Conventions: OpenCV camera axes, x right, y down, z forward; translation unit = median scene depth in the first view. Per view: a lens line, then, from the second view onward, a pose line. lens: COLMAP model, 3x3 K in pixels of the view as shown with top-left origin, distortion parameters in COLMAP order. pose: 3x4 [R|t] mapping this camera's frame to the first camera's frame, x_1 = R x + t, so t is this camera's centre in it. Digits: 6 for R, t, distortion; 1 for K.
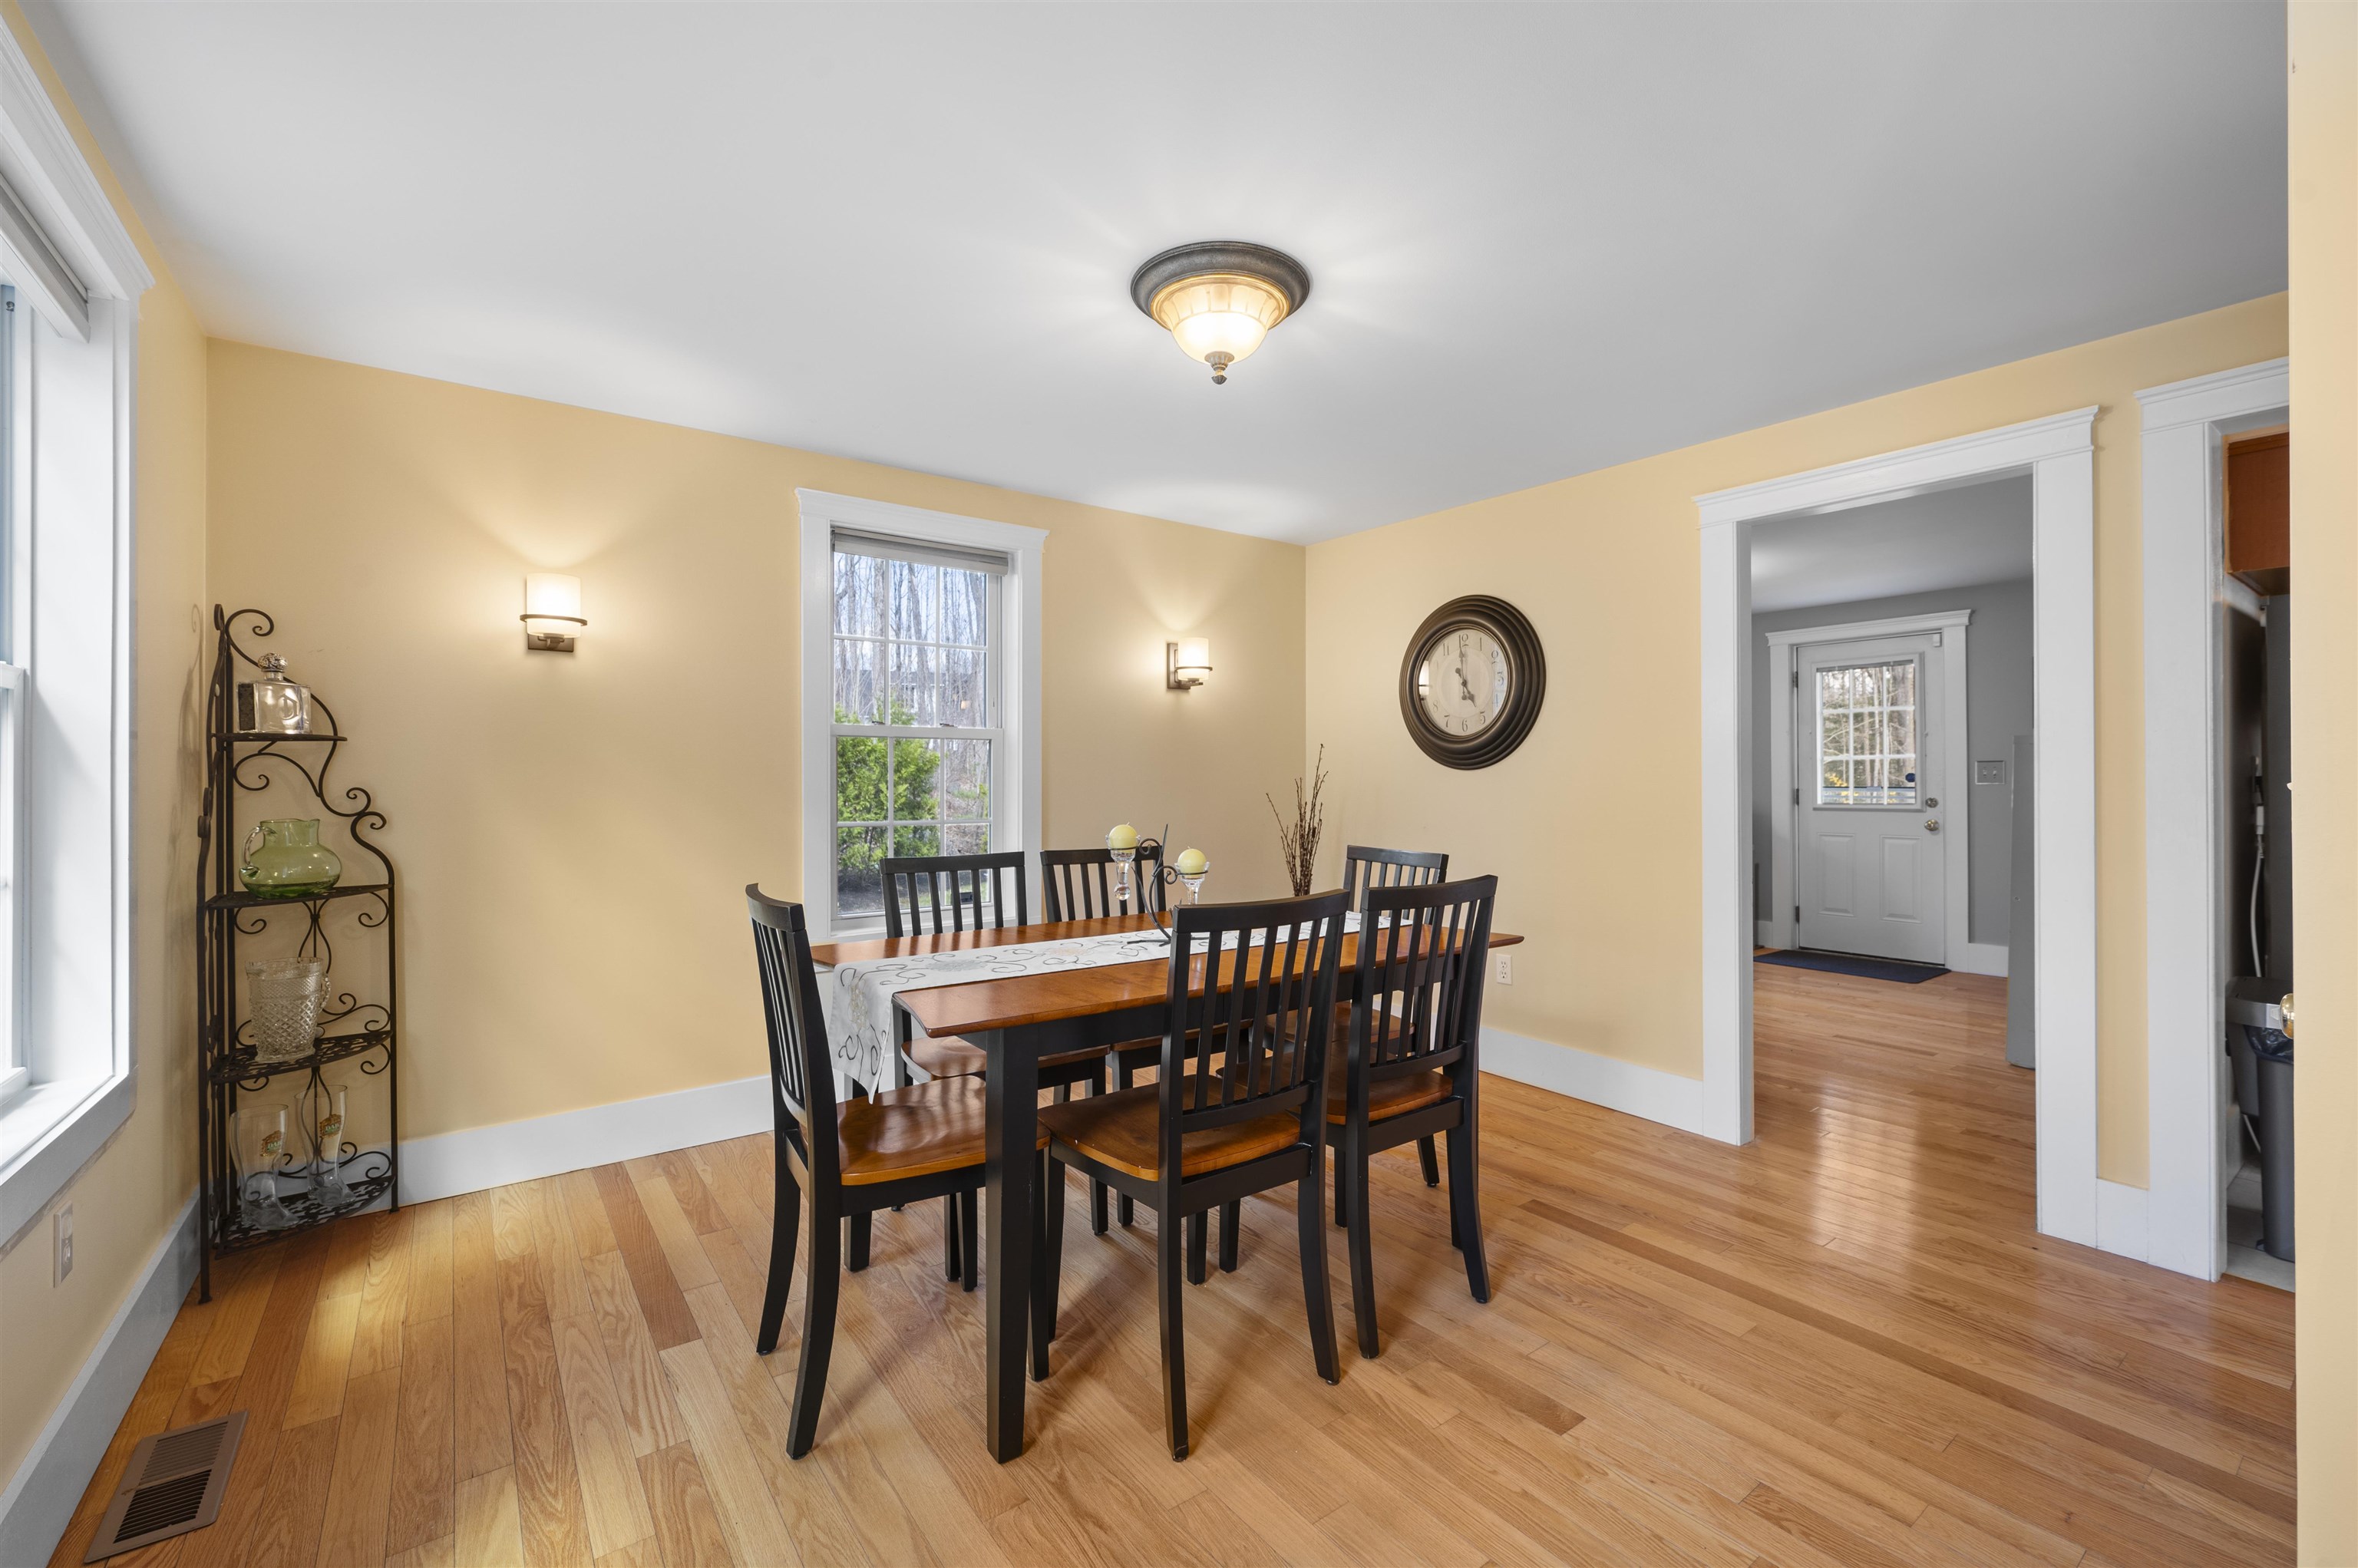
lens RADIAL K [[973.3, 0, 1164.9], [0, 973.3, 795.9], [0, 0, 1]] dist [-0.003683, -0.000605]
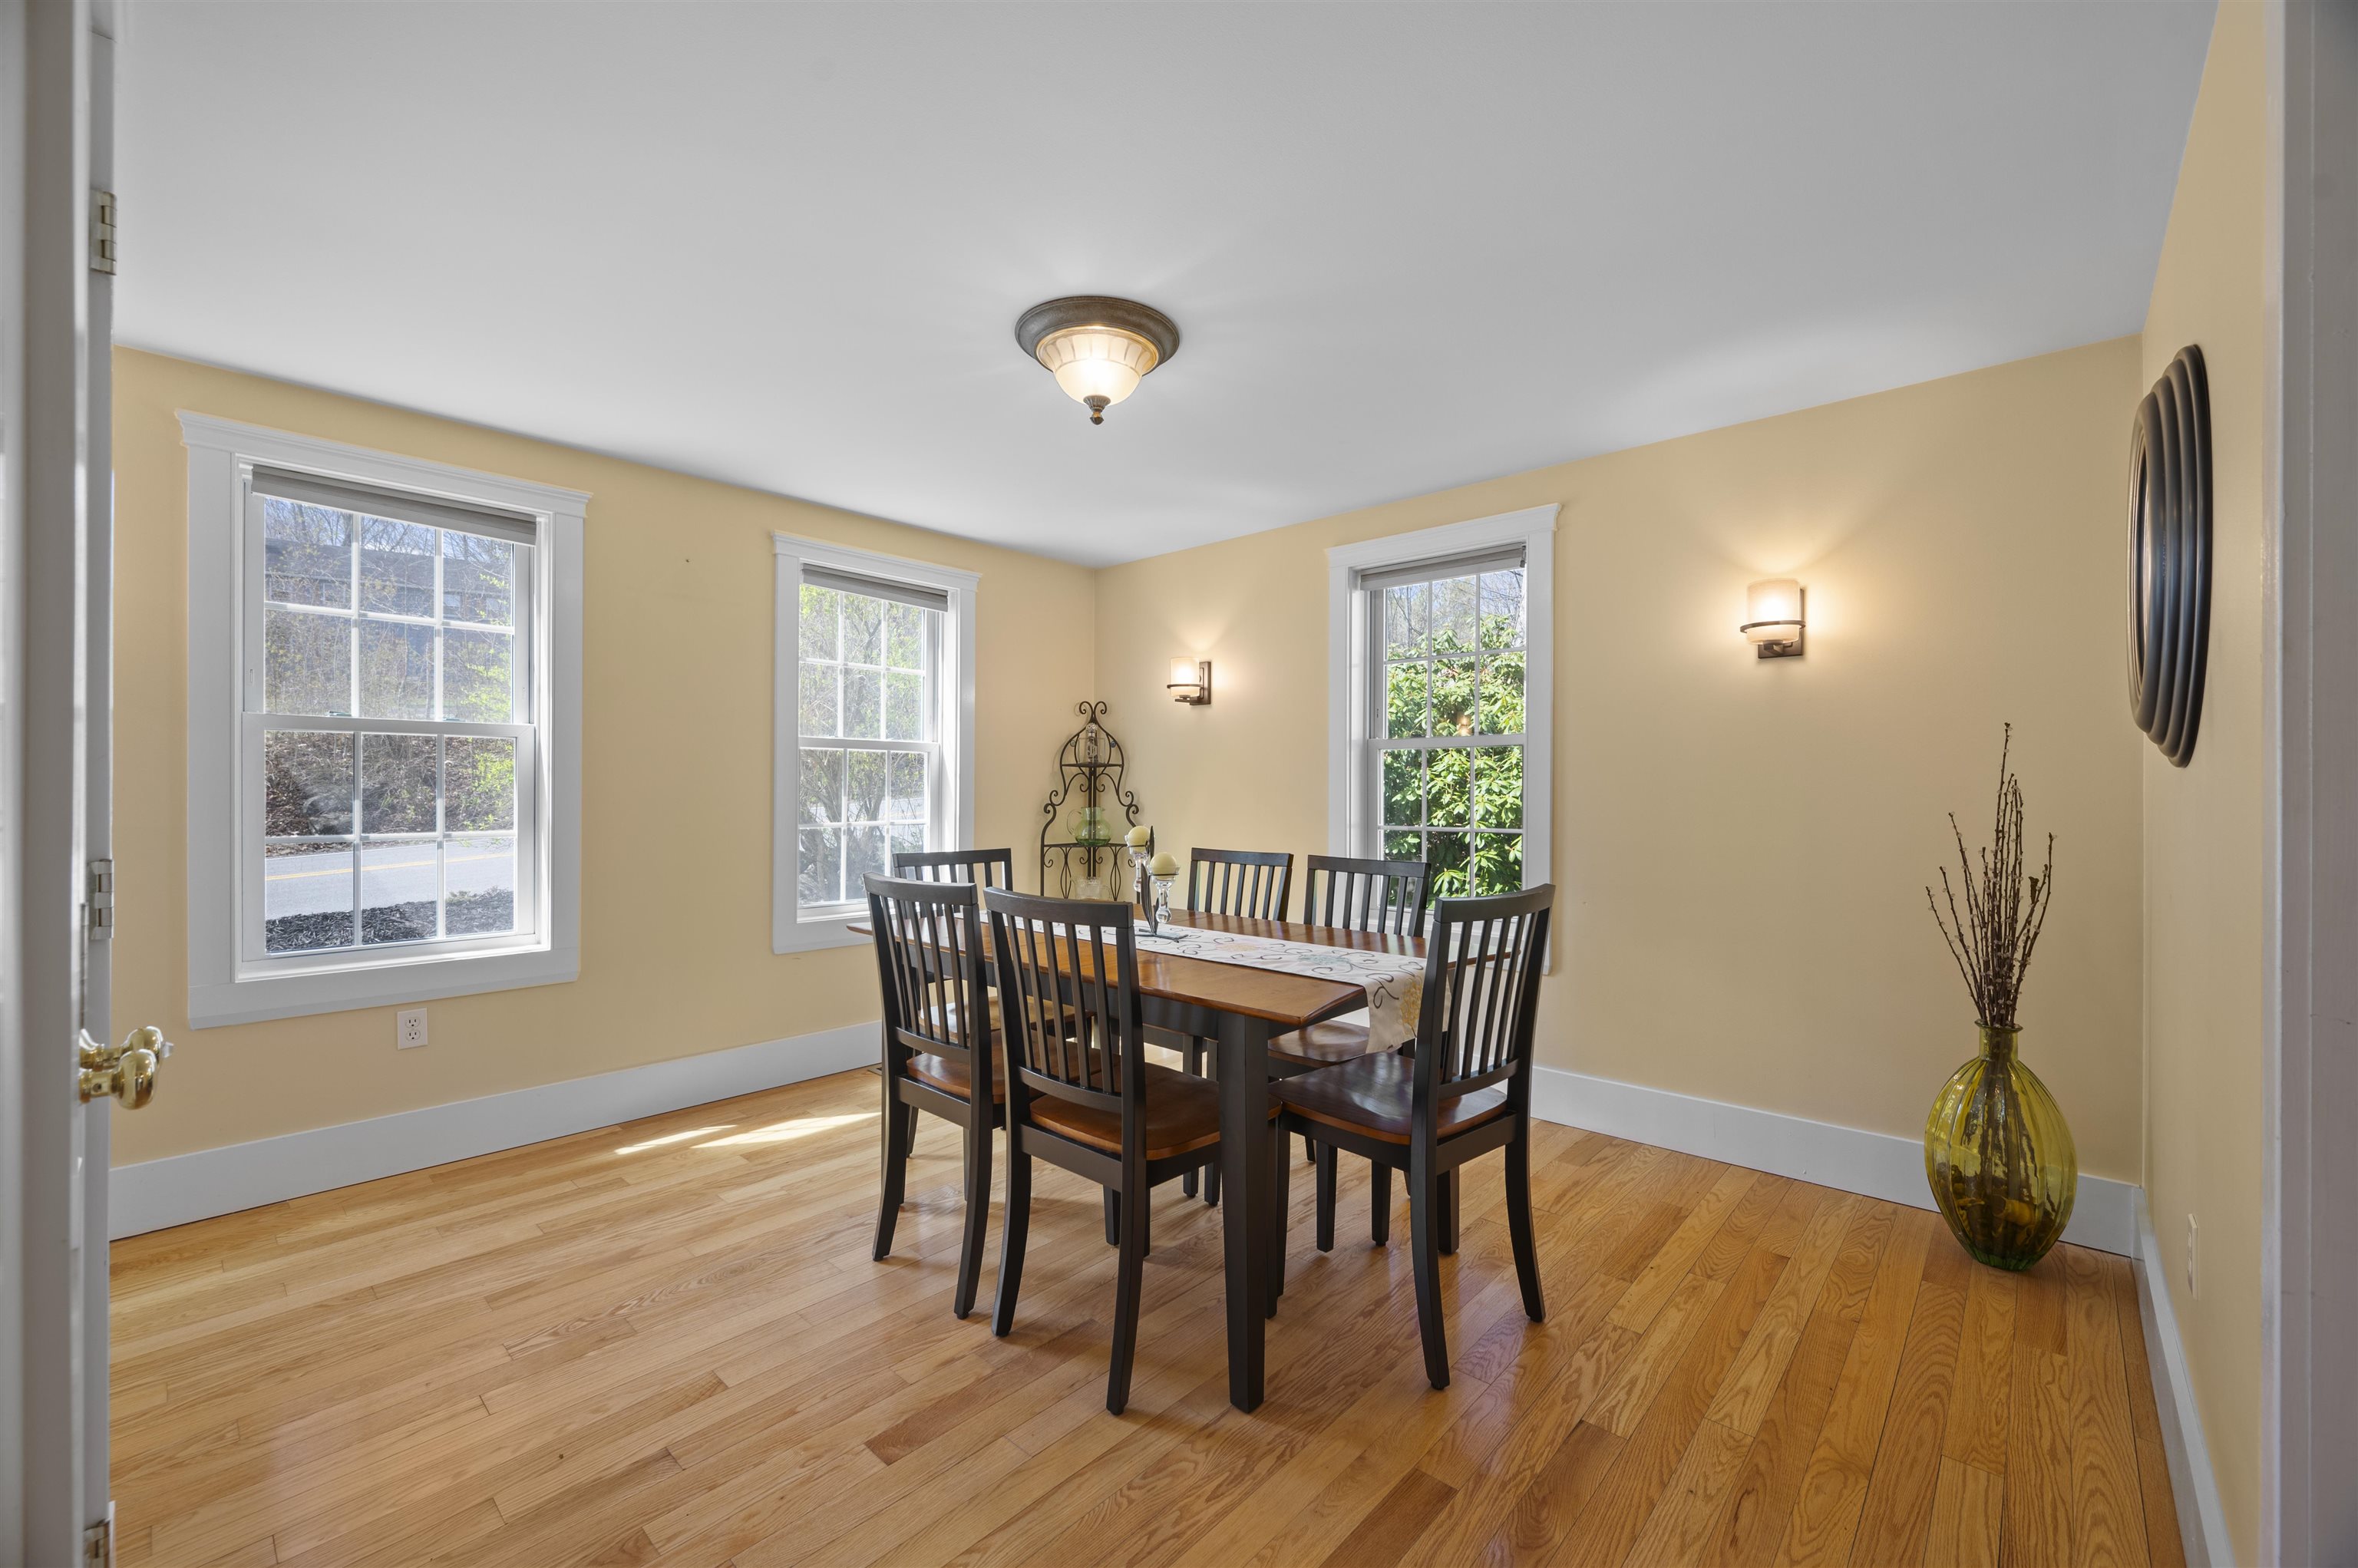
lens RADIAL K [[963.0, 0, 1196.4], [0, 963.0, 784.0], [0, 0, 1]] dist [0.001984, -0.000013]
pose [[0.207702, -0.000696, -0.978192, 0.934698], [-0.011843, 0.999925, -0.003226, -0.016971], [0.978120, 0.012255, 0.207678, 0.718335]]
